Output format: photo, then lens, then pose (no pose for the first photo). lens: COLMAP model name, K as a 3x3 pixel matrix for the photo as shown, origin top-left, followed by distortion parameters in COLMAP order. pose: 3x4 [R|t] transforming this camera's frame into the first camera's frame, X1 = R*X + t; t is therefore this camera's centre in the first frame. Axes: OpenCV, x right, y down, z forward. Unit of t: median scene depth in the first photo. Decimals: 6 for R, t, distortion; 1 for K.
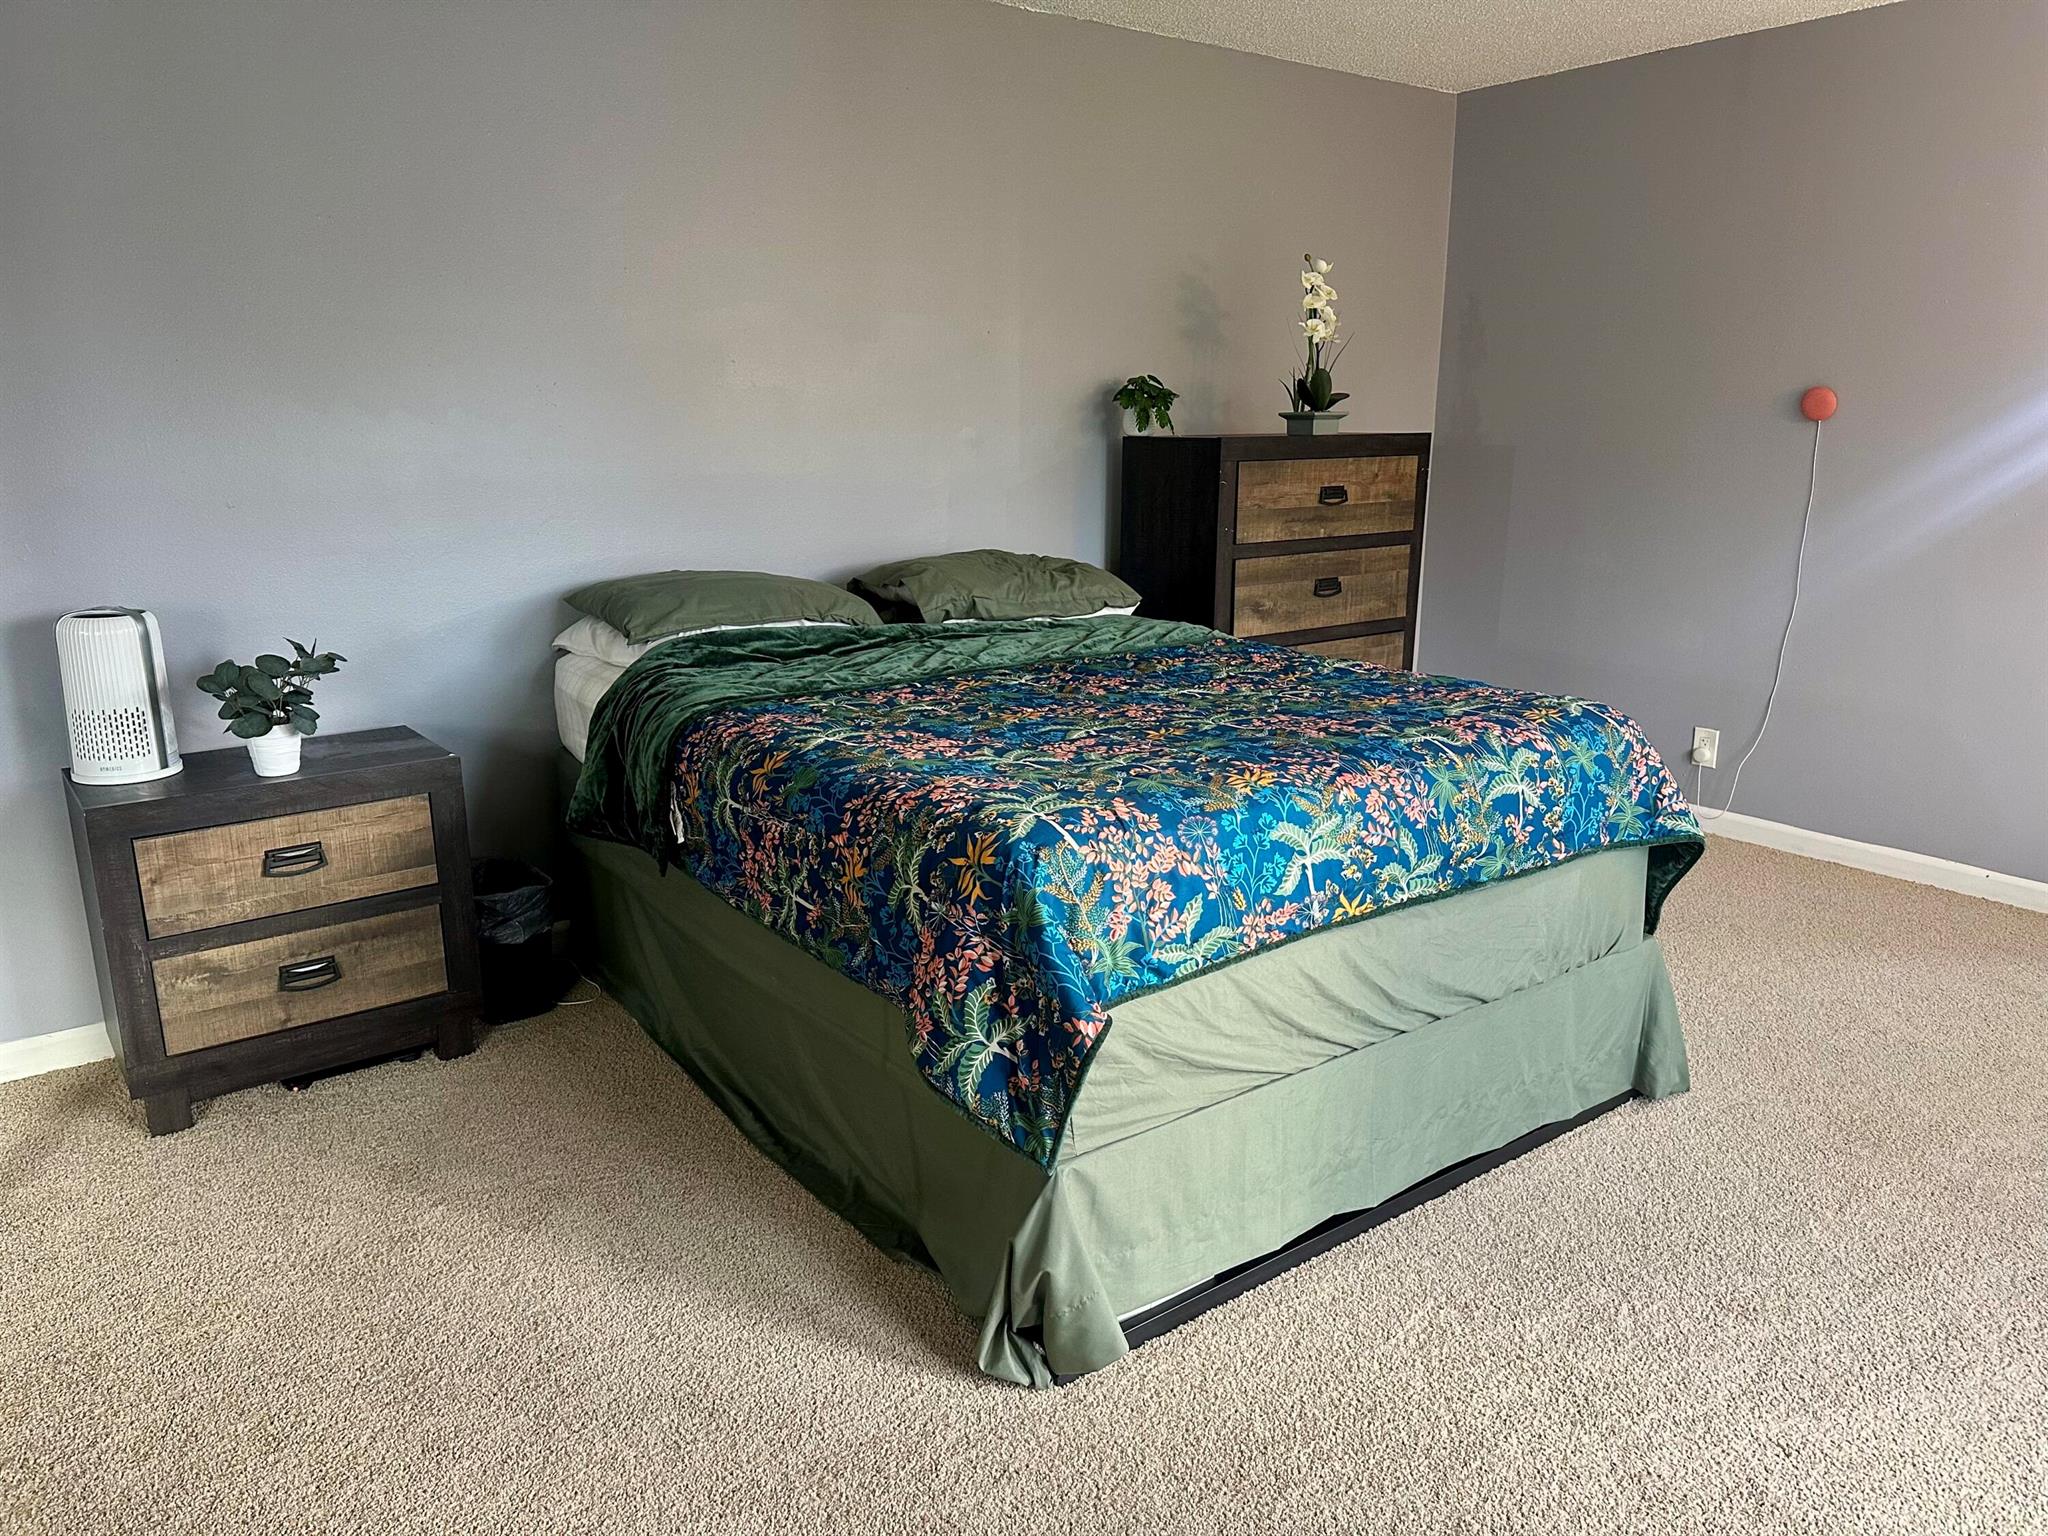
lens RADIAL K [[1453.2, 0, 1024.0], [0, 1453.2, 768.0], [0, 0, 1]] dist [0.089318, -0.000346]
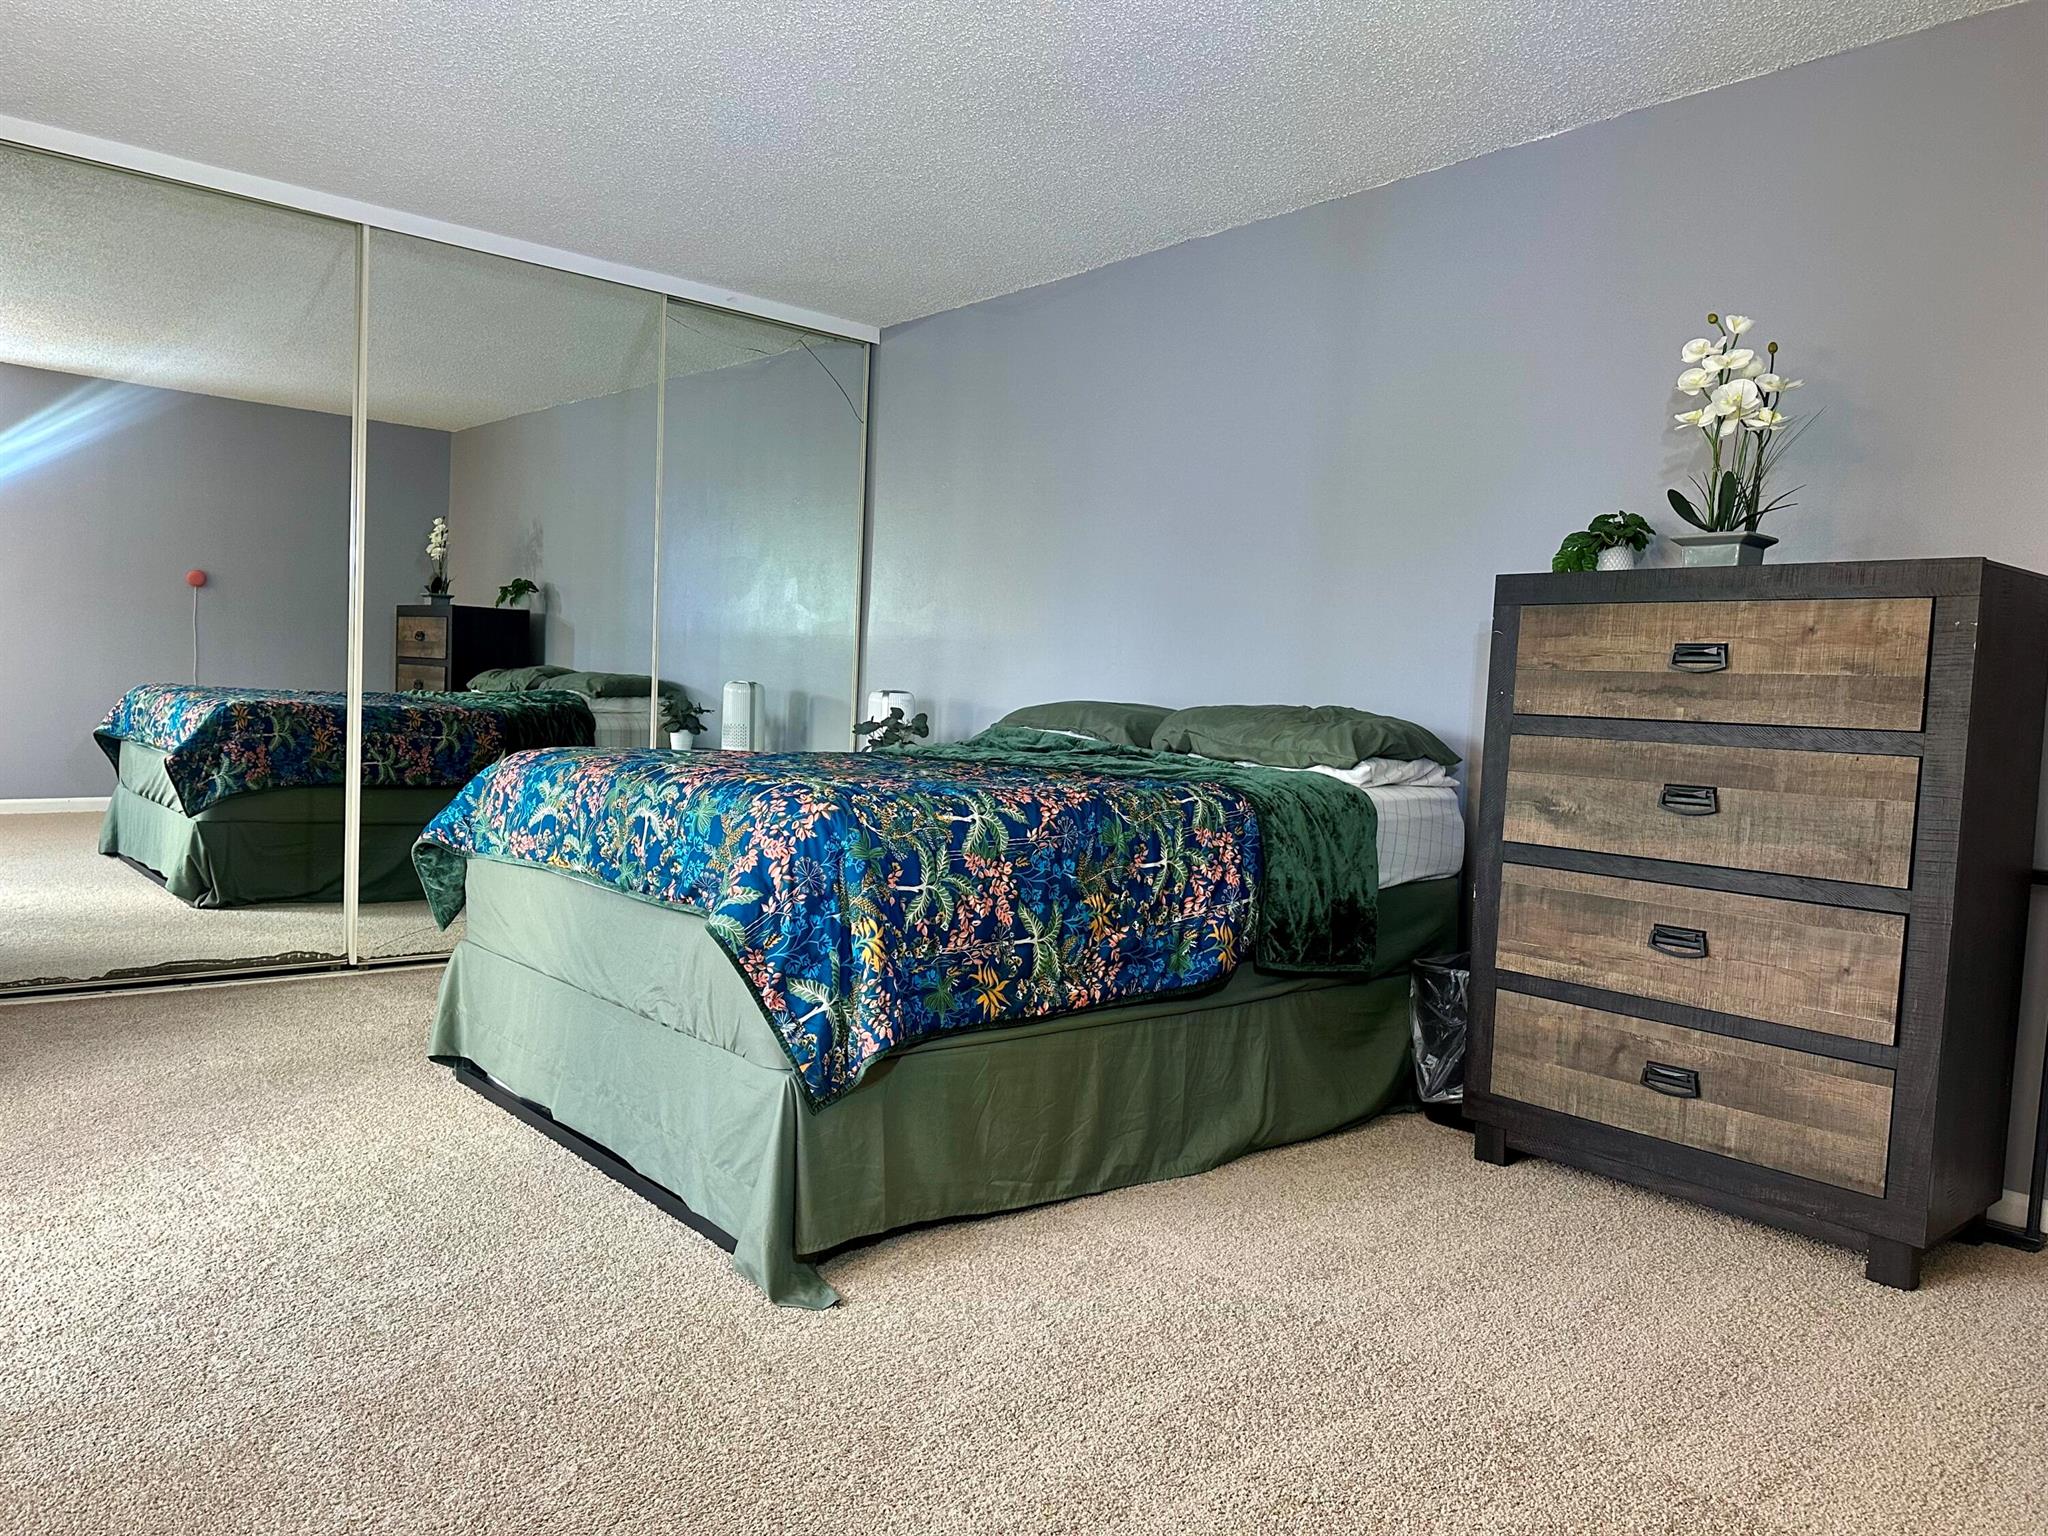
lens RADIAL K [[1453.2, 0, 1024.0], [0, 1453.2, 768.0], [0, 0, 1]] dist [0.089318, -0.000346]
pose [[0.071422, 0.061257, -0.995563, 0.859671], [-0.280442, 0.959083, 0.038893, -0.084135], [0.957210, 0.276420, 0.085679, 0.691480]]
